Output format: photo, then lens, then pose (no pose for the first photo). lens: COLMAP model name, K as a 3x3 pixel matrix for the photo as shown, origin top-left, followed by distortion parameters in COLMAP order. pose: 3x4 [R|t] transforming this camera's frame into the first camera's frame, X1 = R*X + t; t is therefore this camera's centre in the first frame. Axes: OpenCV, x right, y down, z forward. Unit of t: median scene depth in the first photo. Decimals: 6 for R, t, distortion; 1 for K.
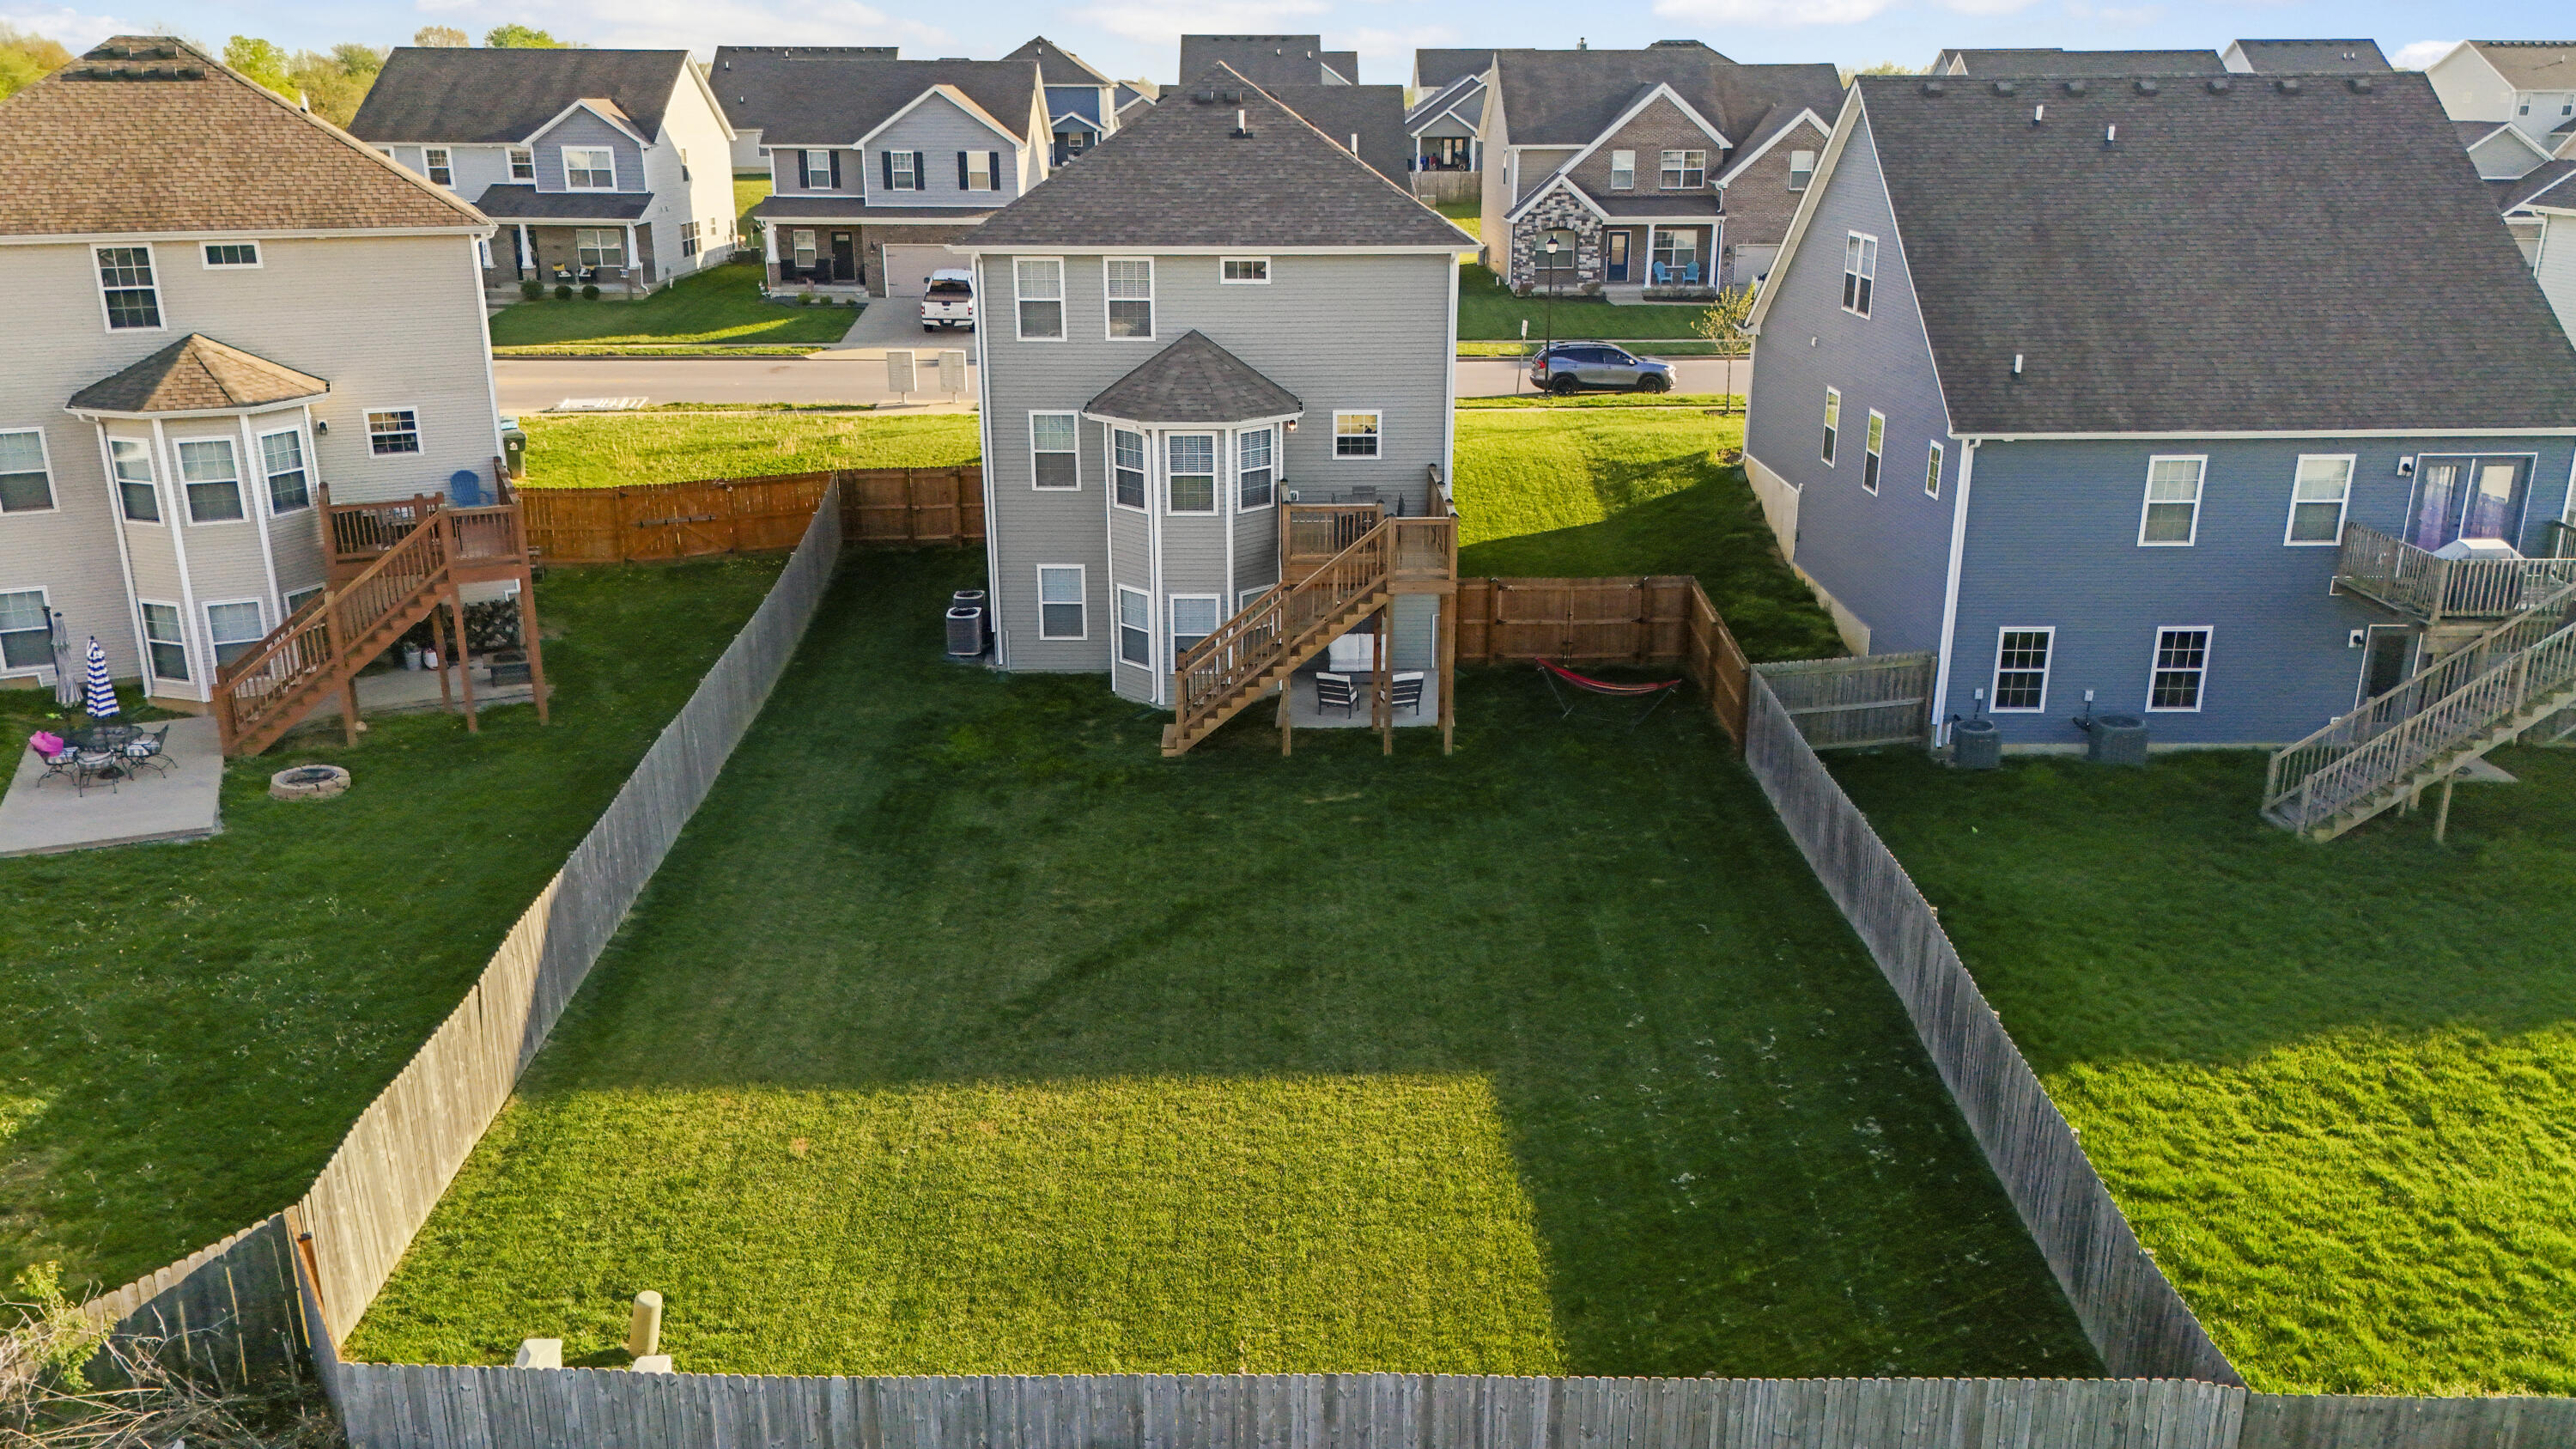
lens RADIAL K [[1888.9, 0, 1290.2], [0, 1888.9, 721.6], [0, 0, 1]] dist [0.051397, -0.022573]
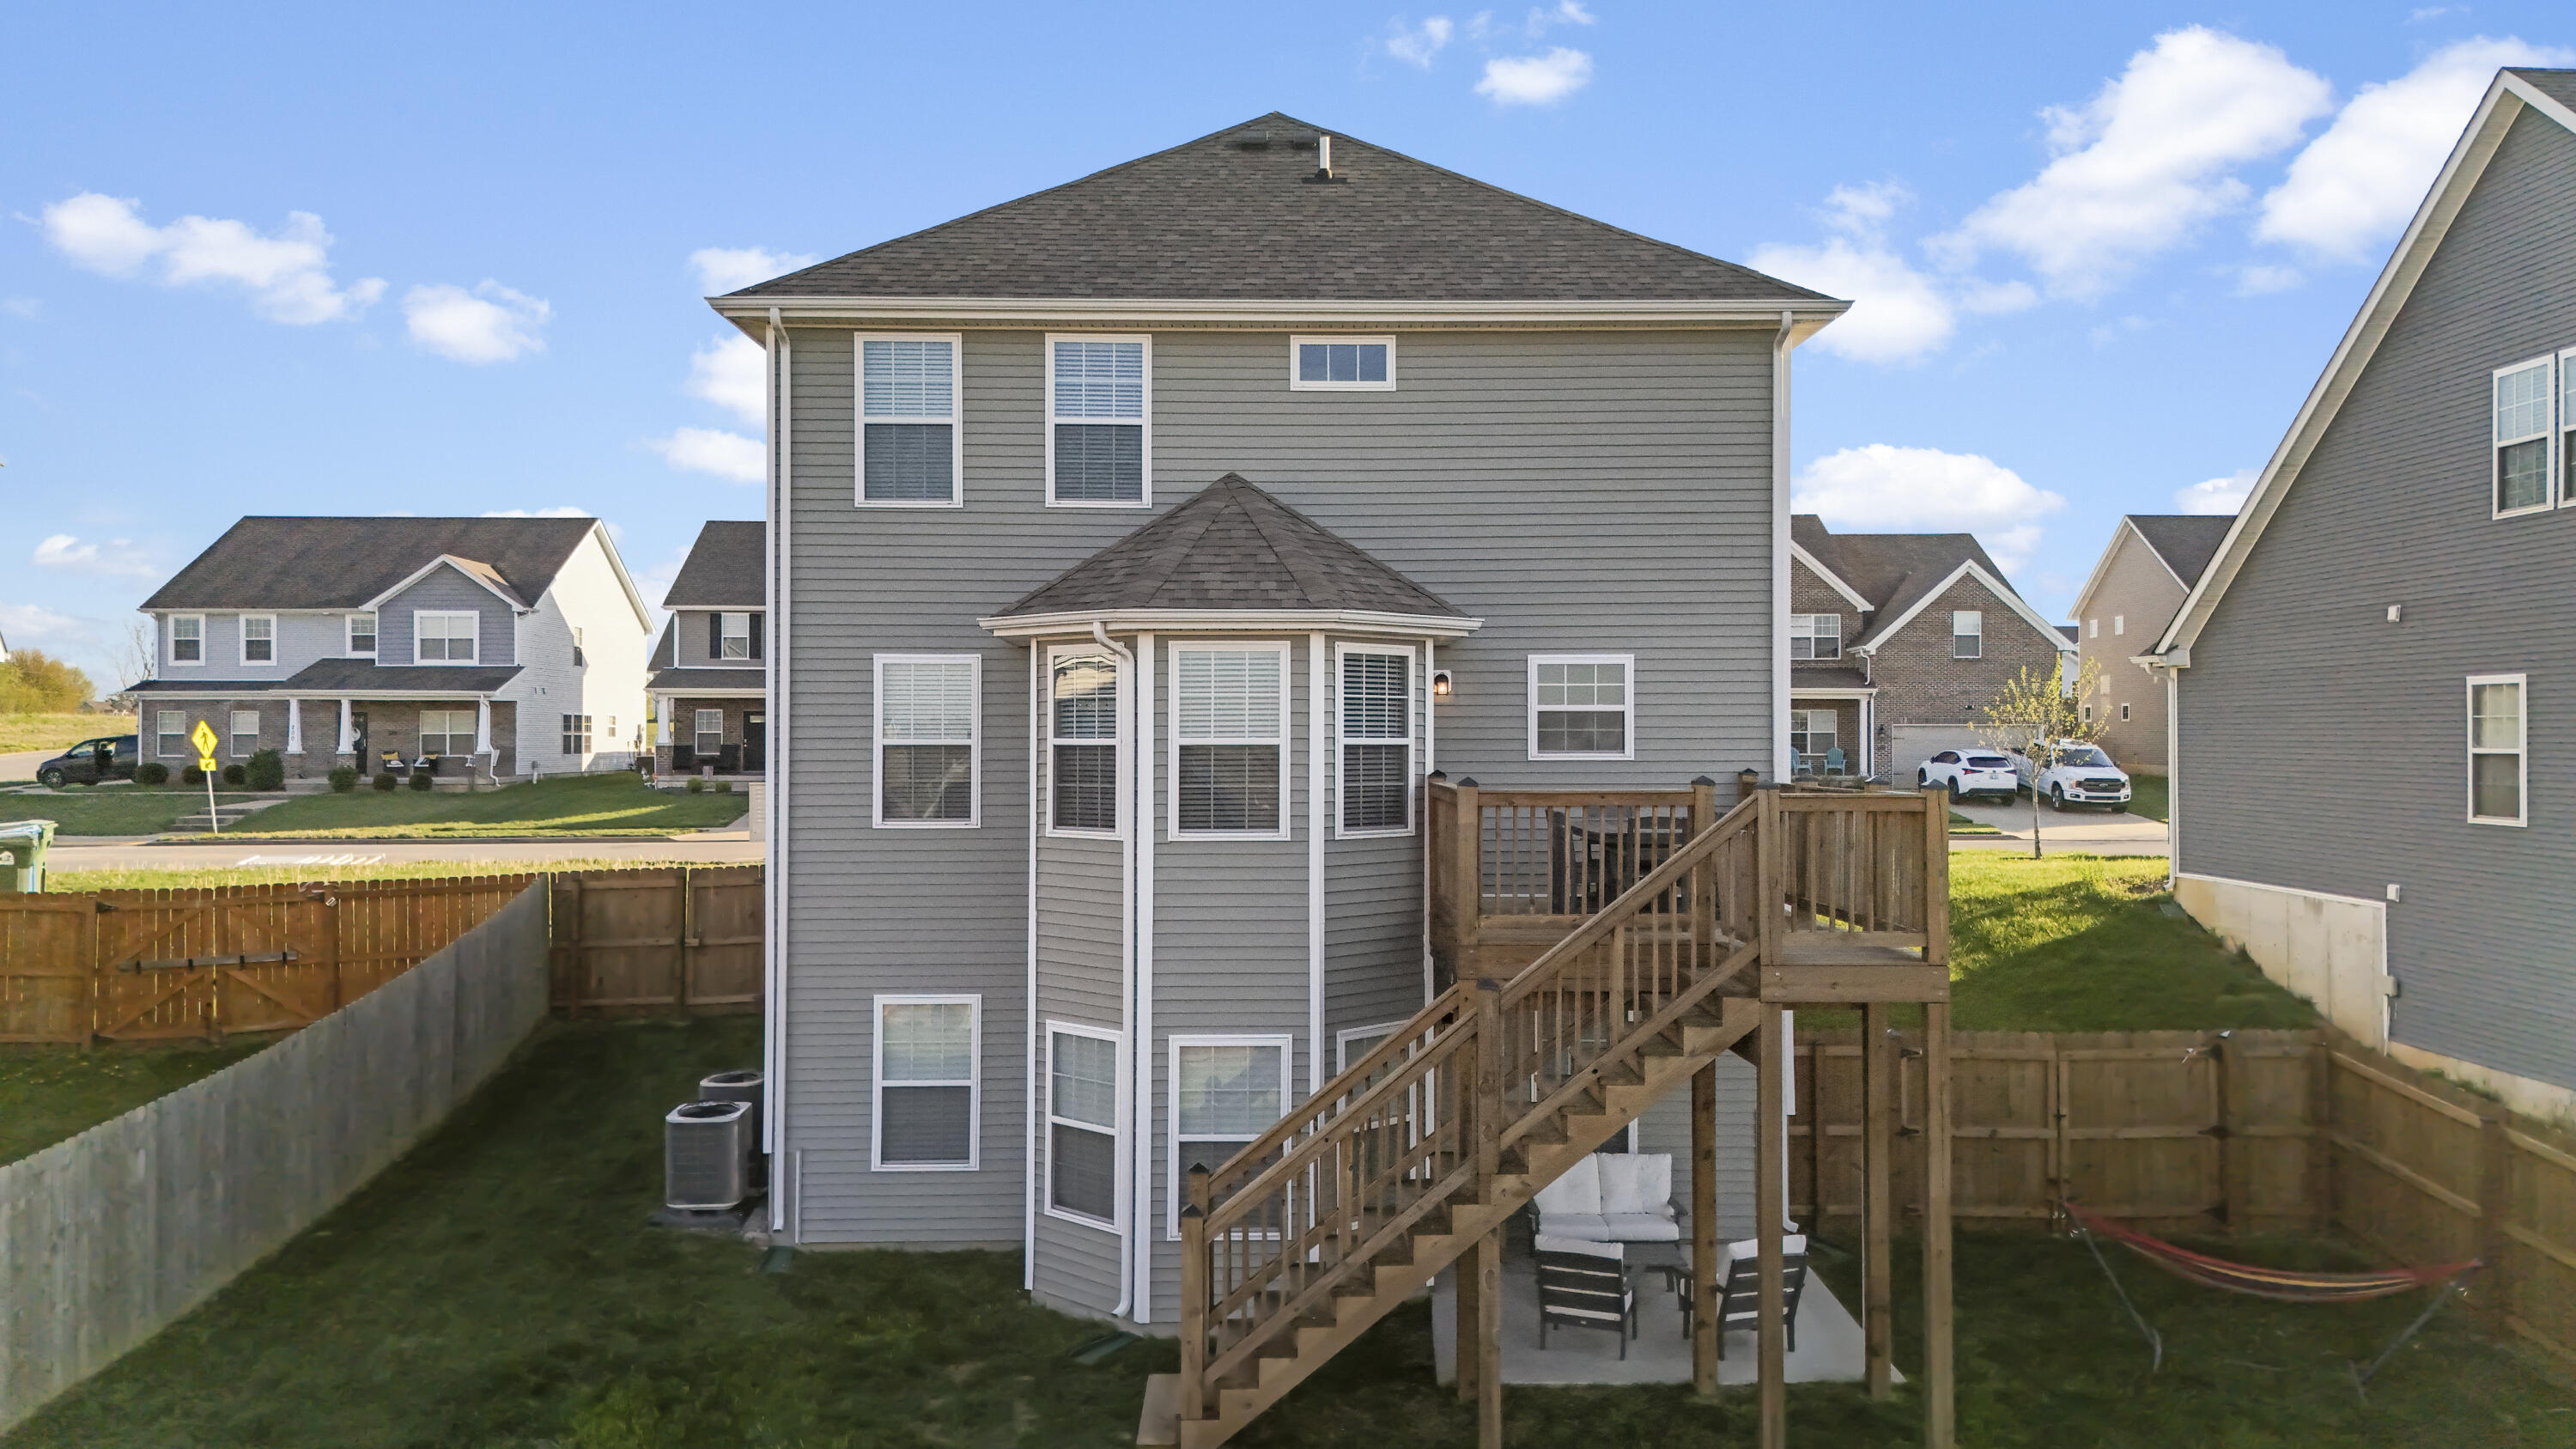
lens RADIAL K [[1888.9, 0, 1292.6], [0, 1888.9, 700.5], [0, 0, 1]] dist [0.051397, -0.022573]
pose [[0.999987, 0.001165, 0.005001, -0.037412], [0.000559, 0.943435, -0.331557, 0.000169], [-0.005104, 0.331555, 0.943422, 0.561459]]
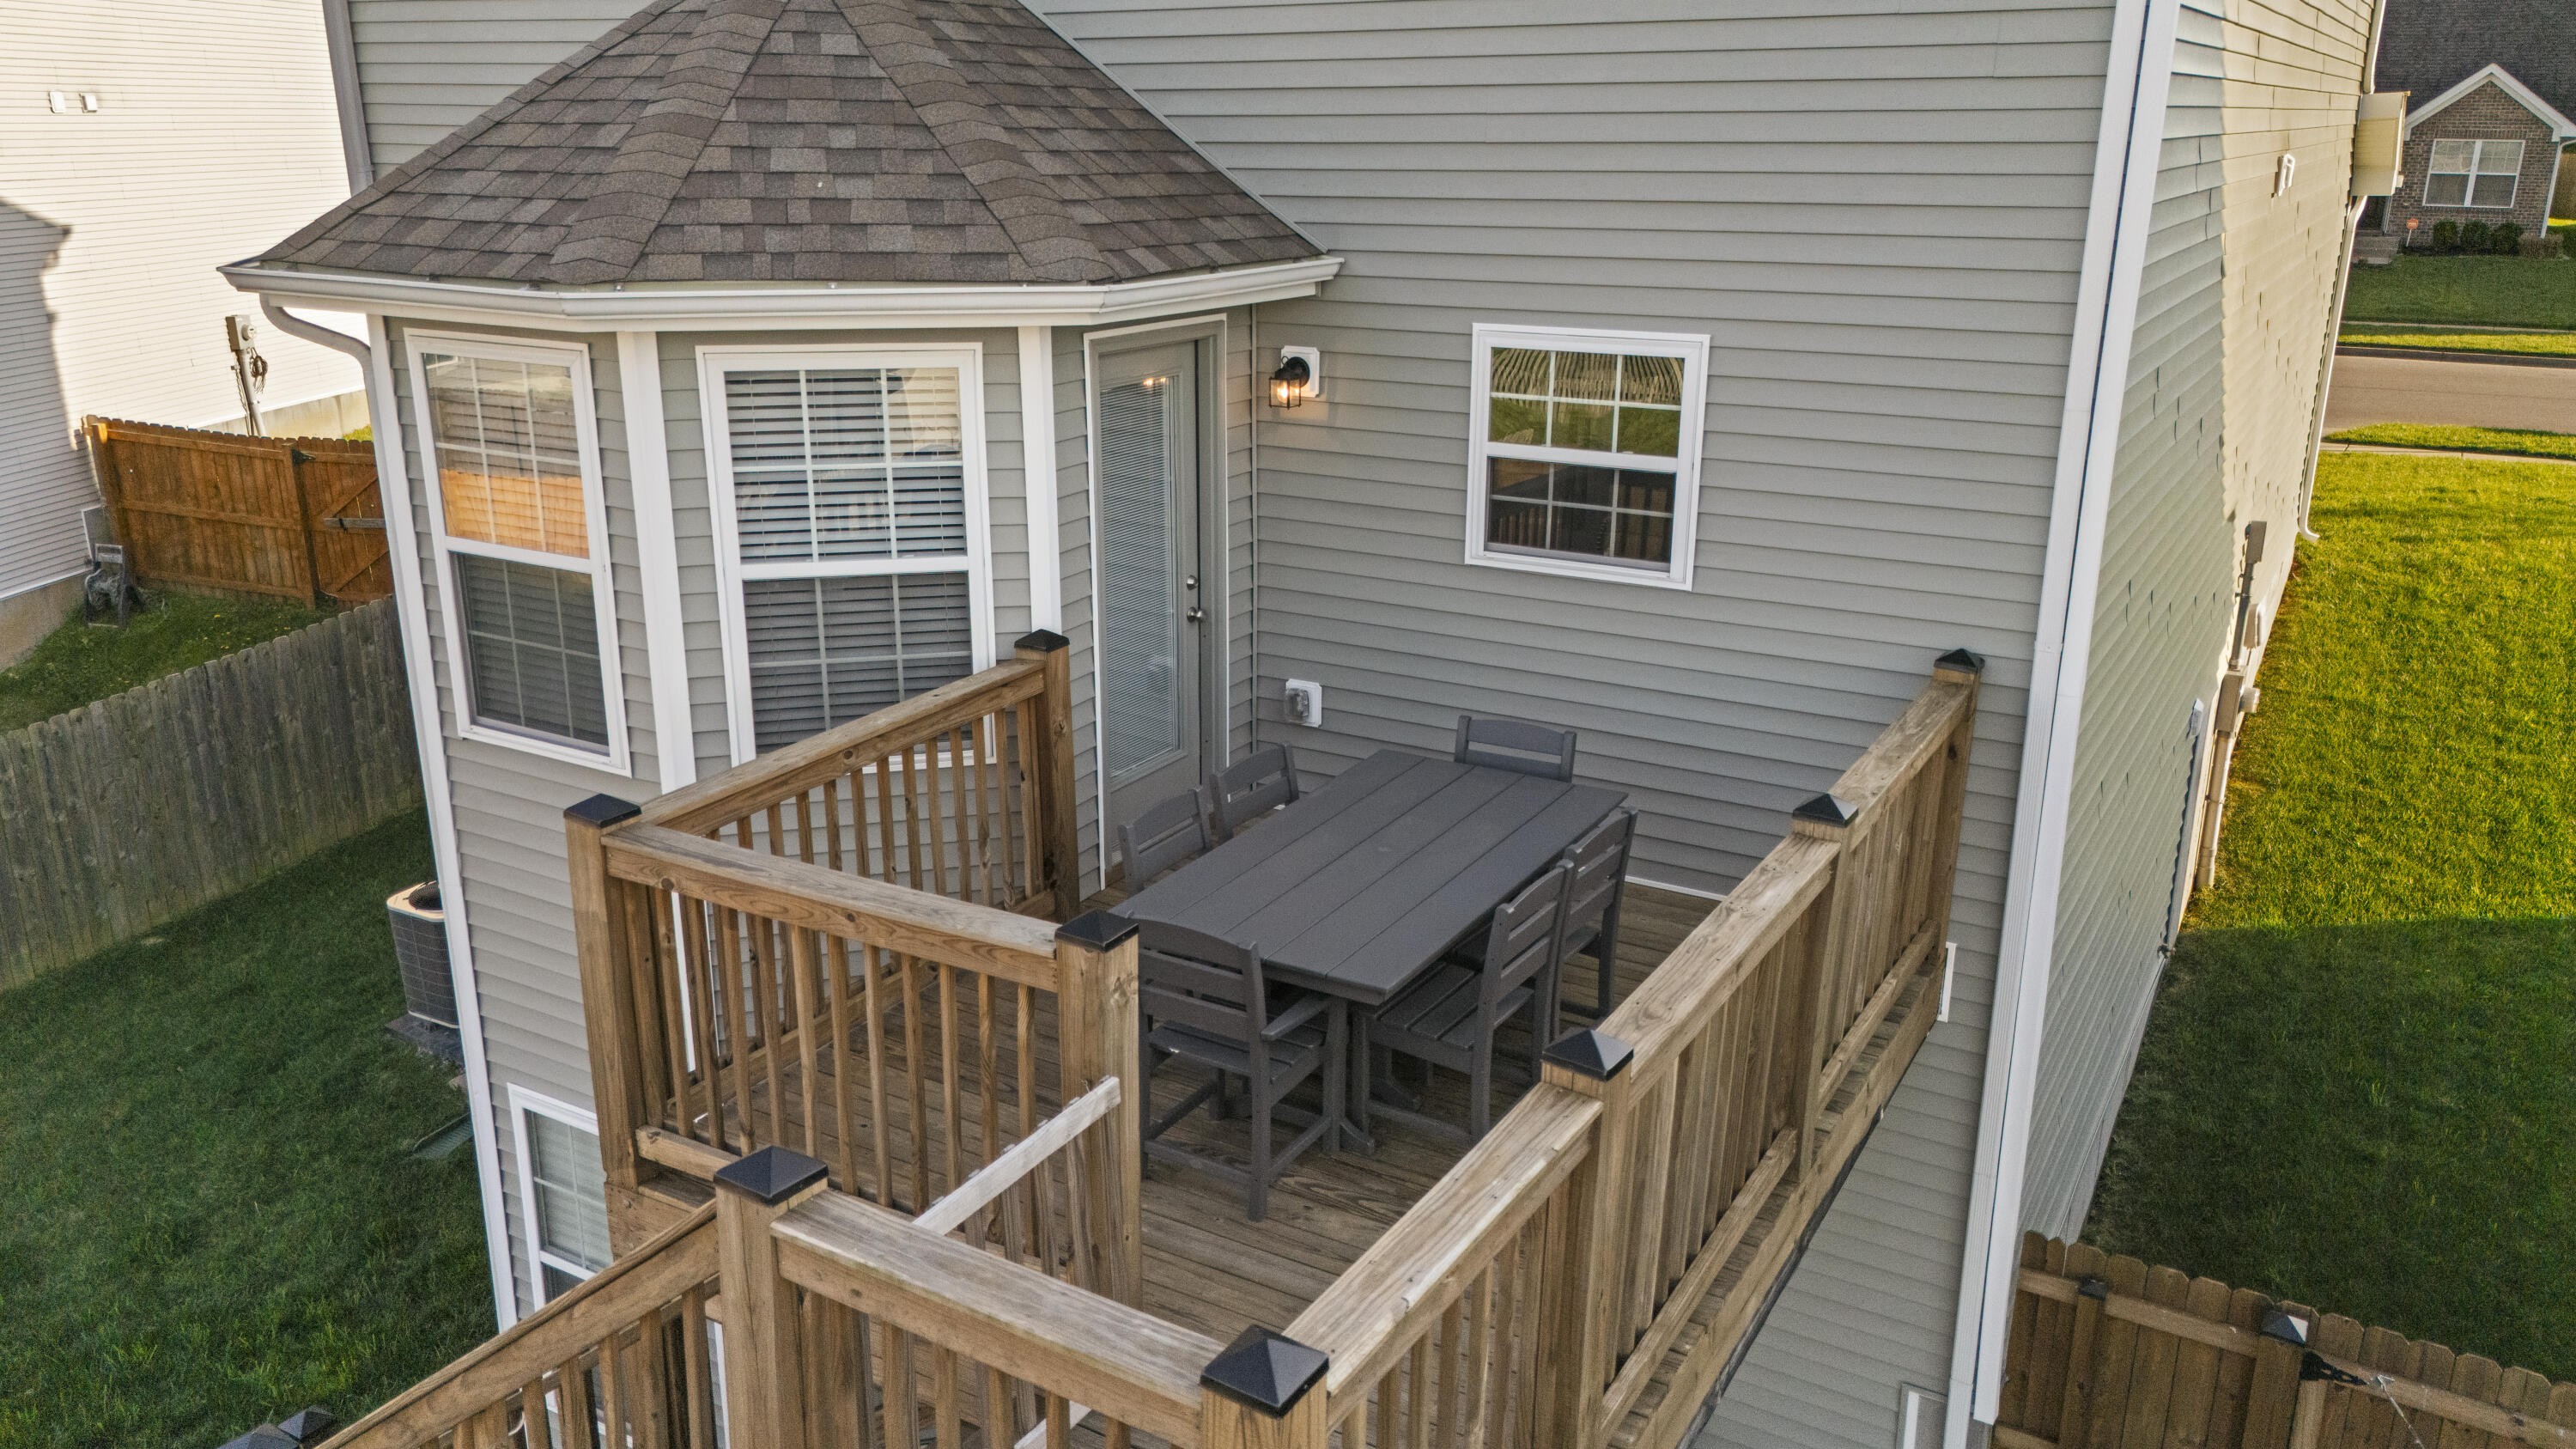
lens RADIAL K [[1888.9, 0, 1299.7], [0, 1888.9, 734.7], [0, 0, 1]] dist [0.051397, -0.022573]
pose [[0.860970, 0.163018, -0.481825, 0.109758], [-0.166331, 0.985406, 0.036180, -0.124616], [0.480691, 0.048992, 0.875520, 0.811082]]
